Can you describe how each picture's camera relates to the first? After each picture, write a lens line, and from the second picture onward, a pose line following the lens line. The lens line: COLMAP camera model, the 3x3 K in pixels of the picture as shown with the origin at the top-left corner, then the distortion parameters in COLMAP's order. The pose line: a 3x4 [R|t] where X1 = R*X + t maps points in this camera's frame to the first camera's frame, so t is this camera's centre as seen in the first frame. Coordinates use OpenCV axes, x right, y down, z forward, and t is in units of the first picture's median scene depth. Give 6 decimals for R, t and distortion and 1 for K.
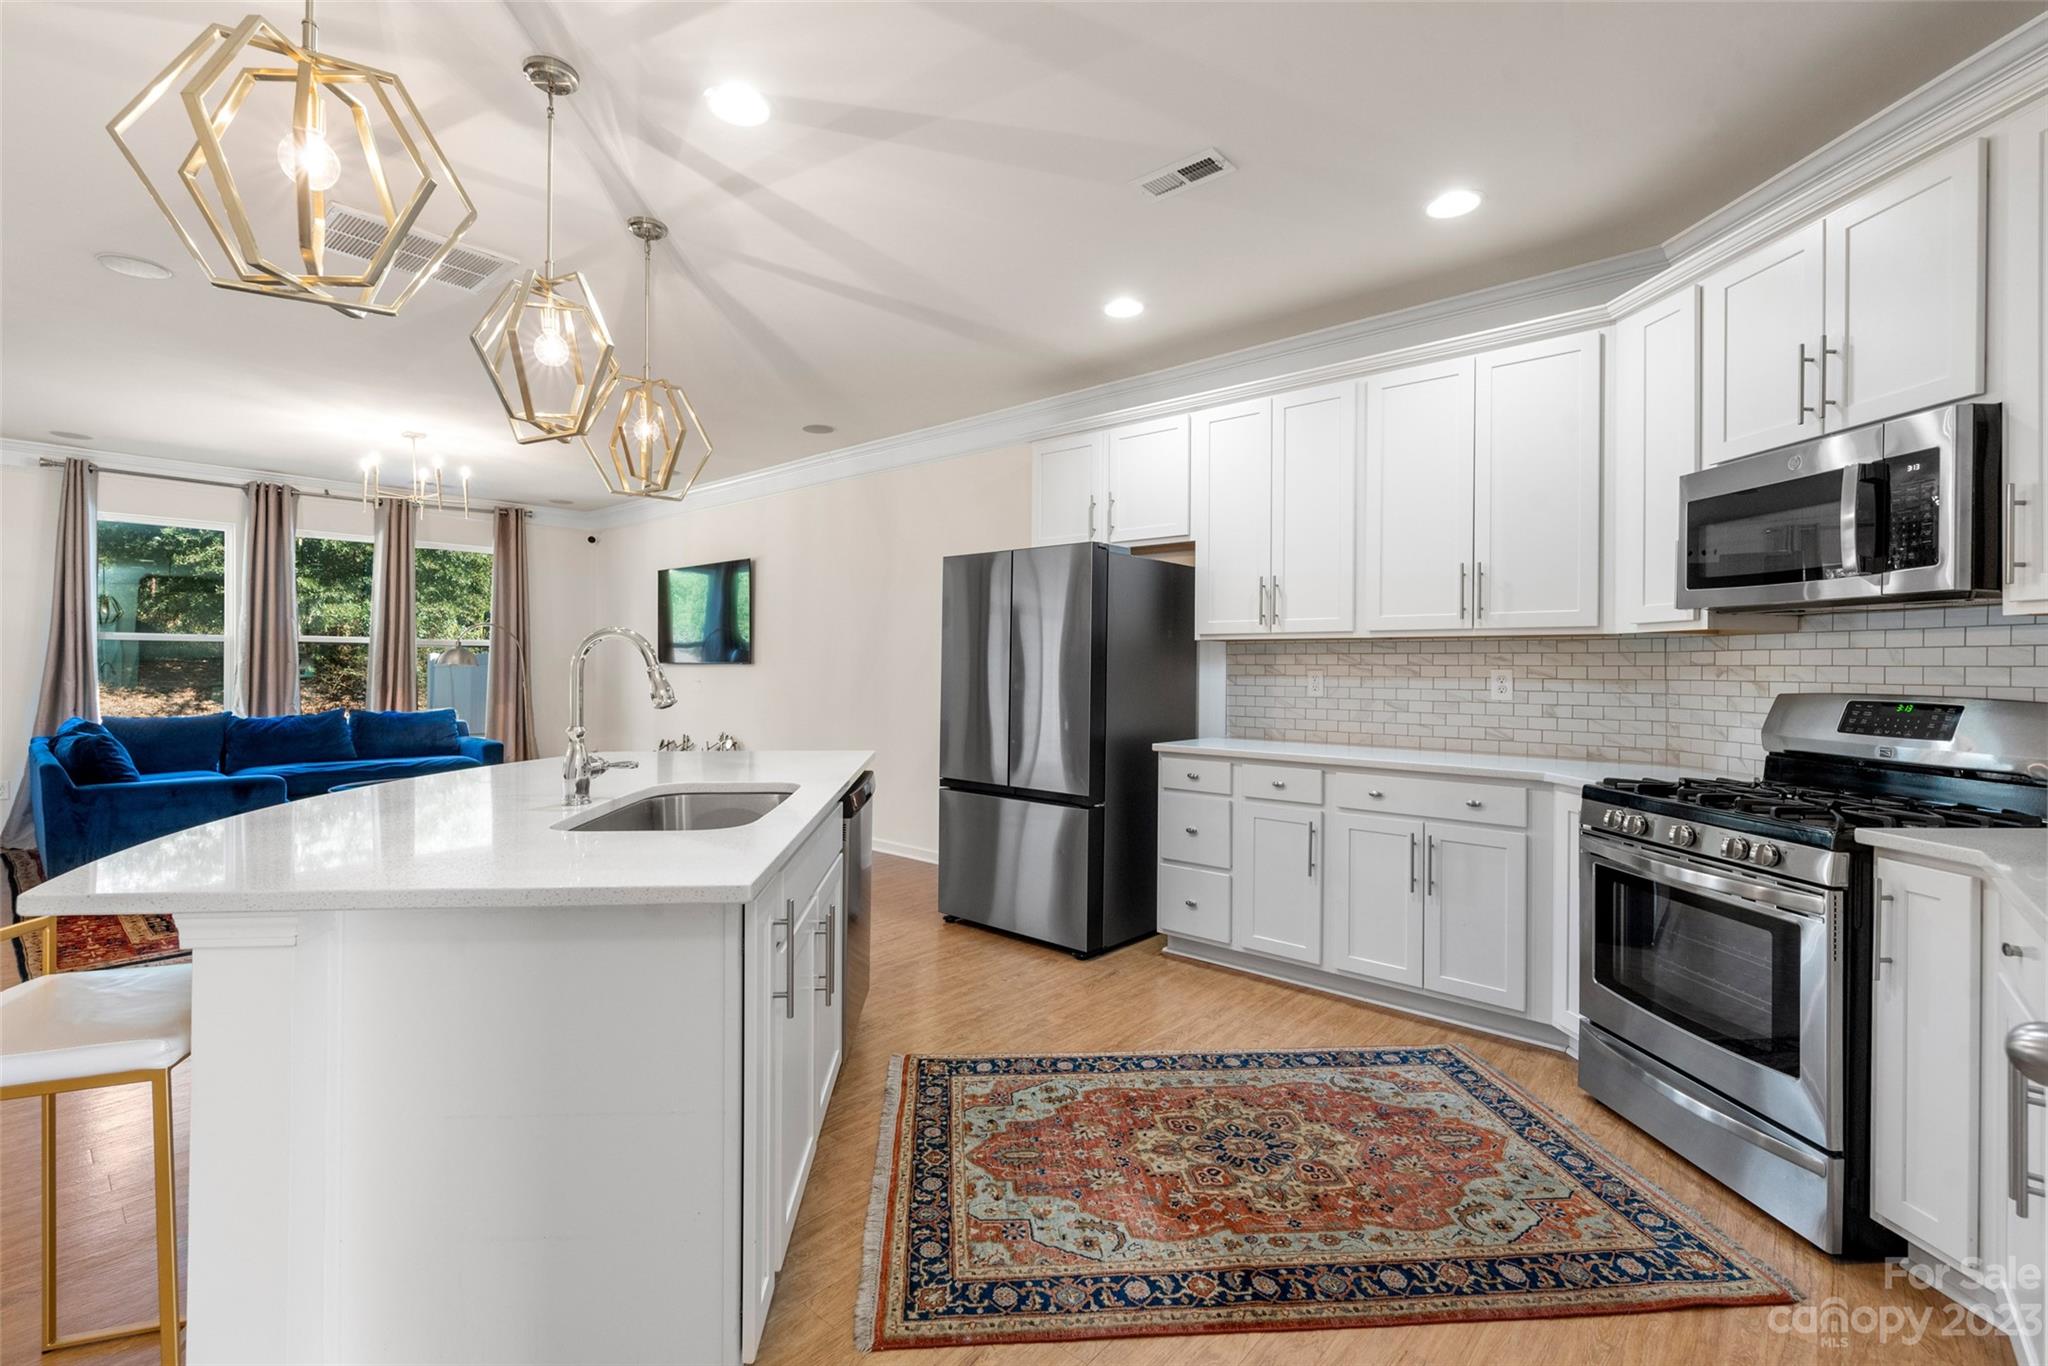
lens RADIAL K [[901.3, 0, 1016.1], [0, 901.3, 667.8], [0, 0, 1]] dist [0.001458, 0.000031]
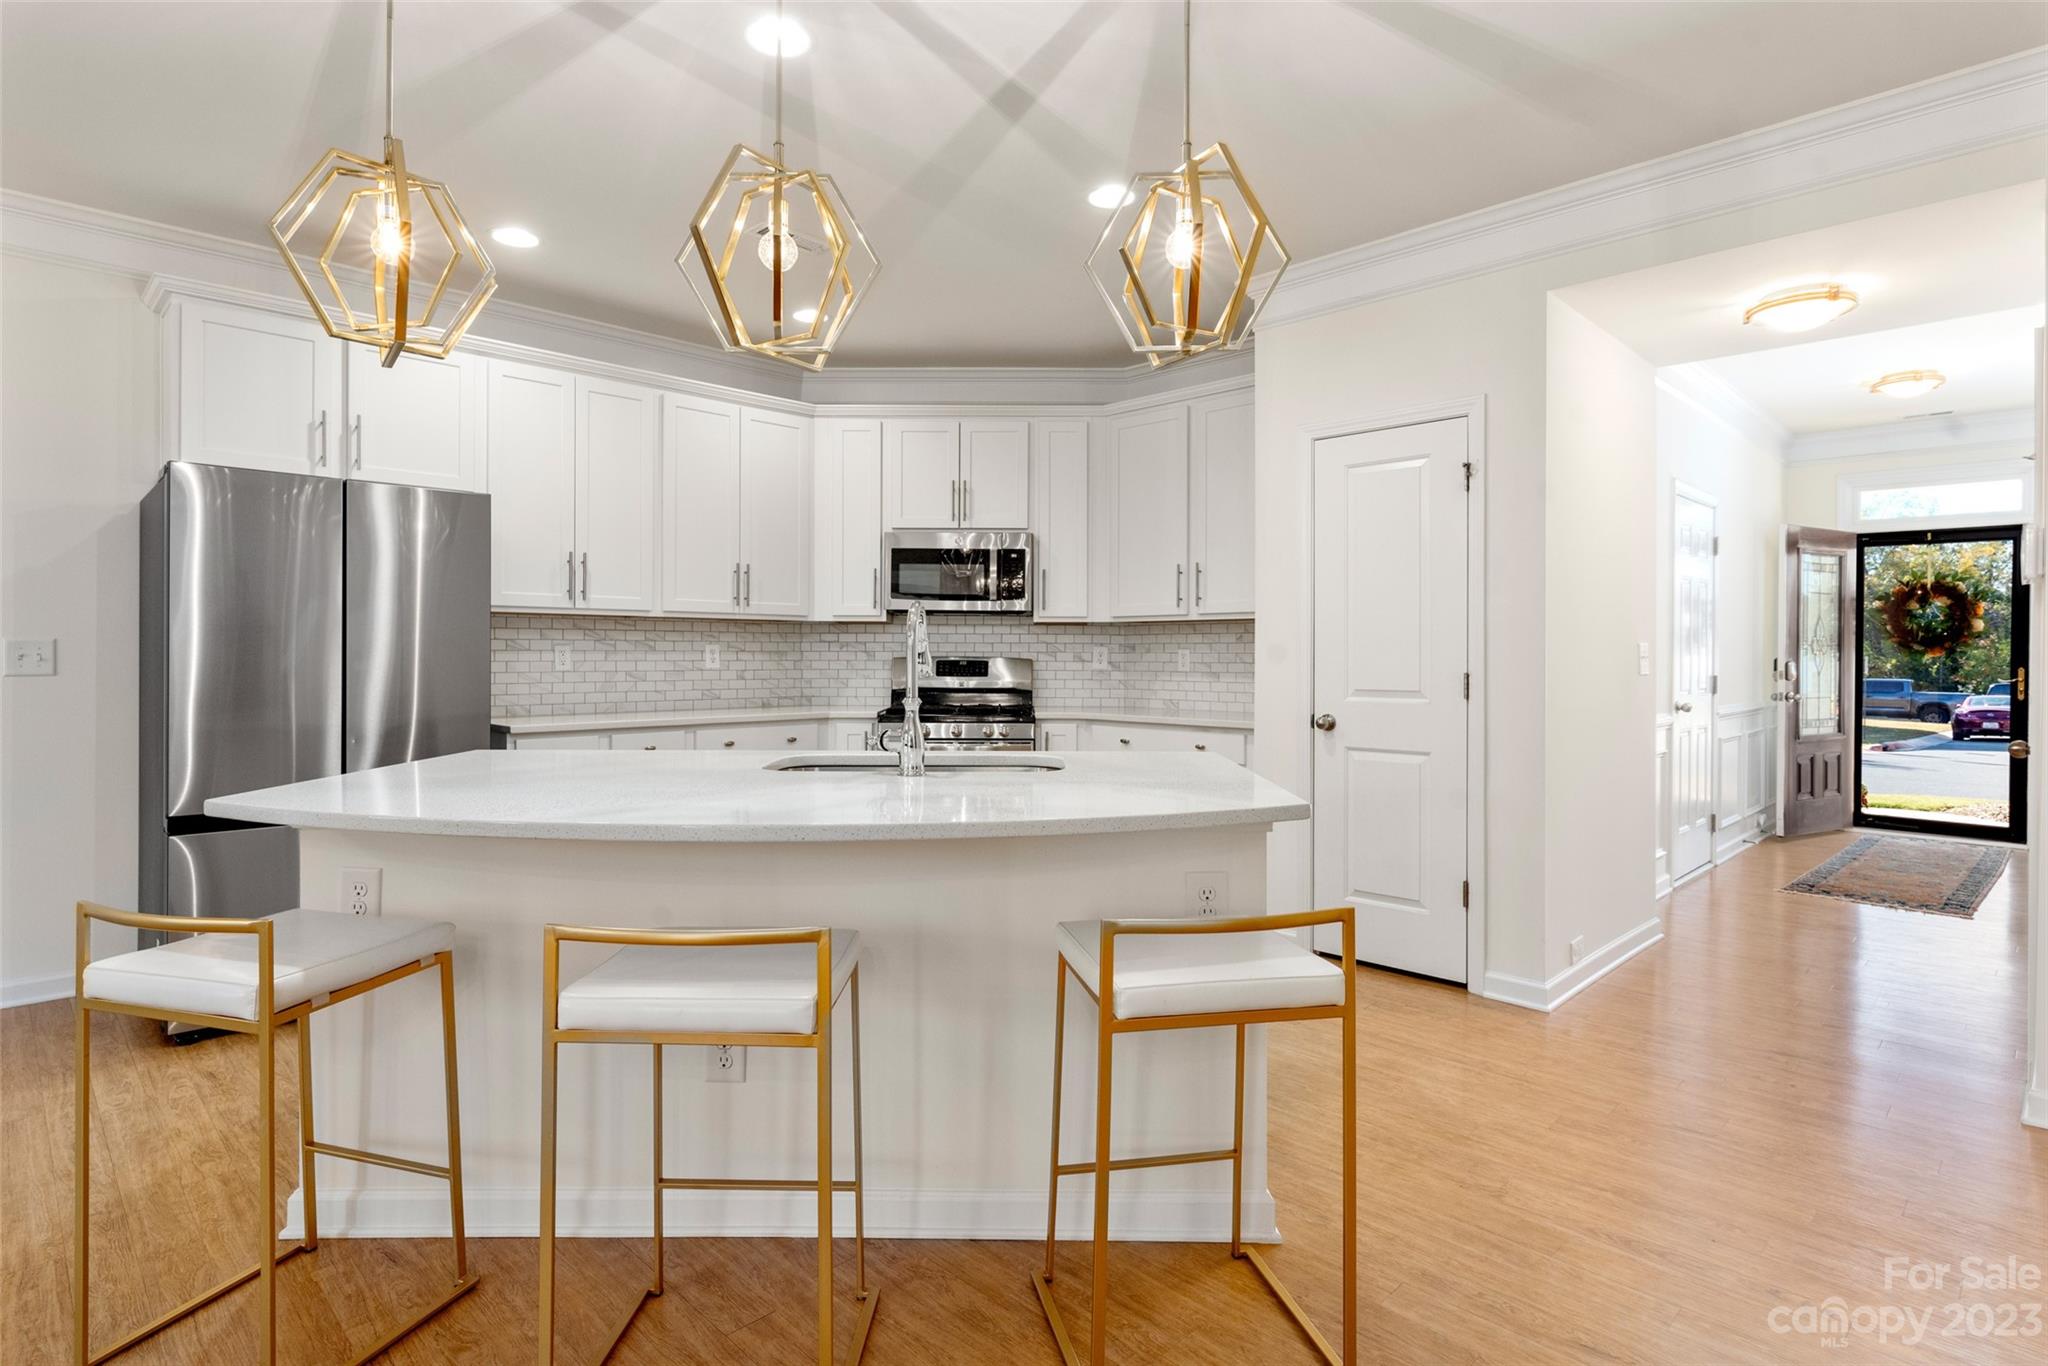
lens RADIAL K [[1039.4, 0, 1015.9], [0, 1039.4, 664.2], [0, 0, 1]] dist [-0.003339, 0.000153]
pose [[0.069233, -0.015241, 0.997484, -1.083560], [-0.000013, 0.999883, 0.015278, 0.008693], [-0.997601, -0.001071, 0.069224, 0.542415]]
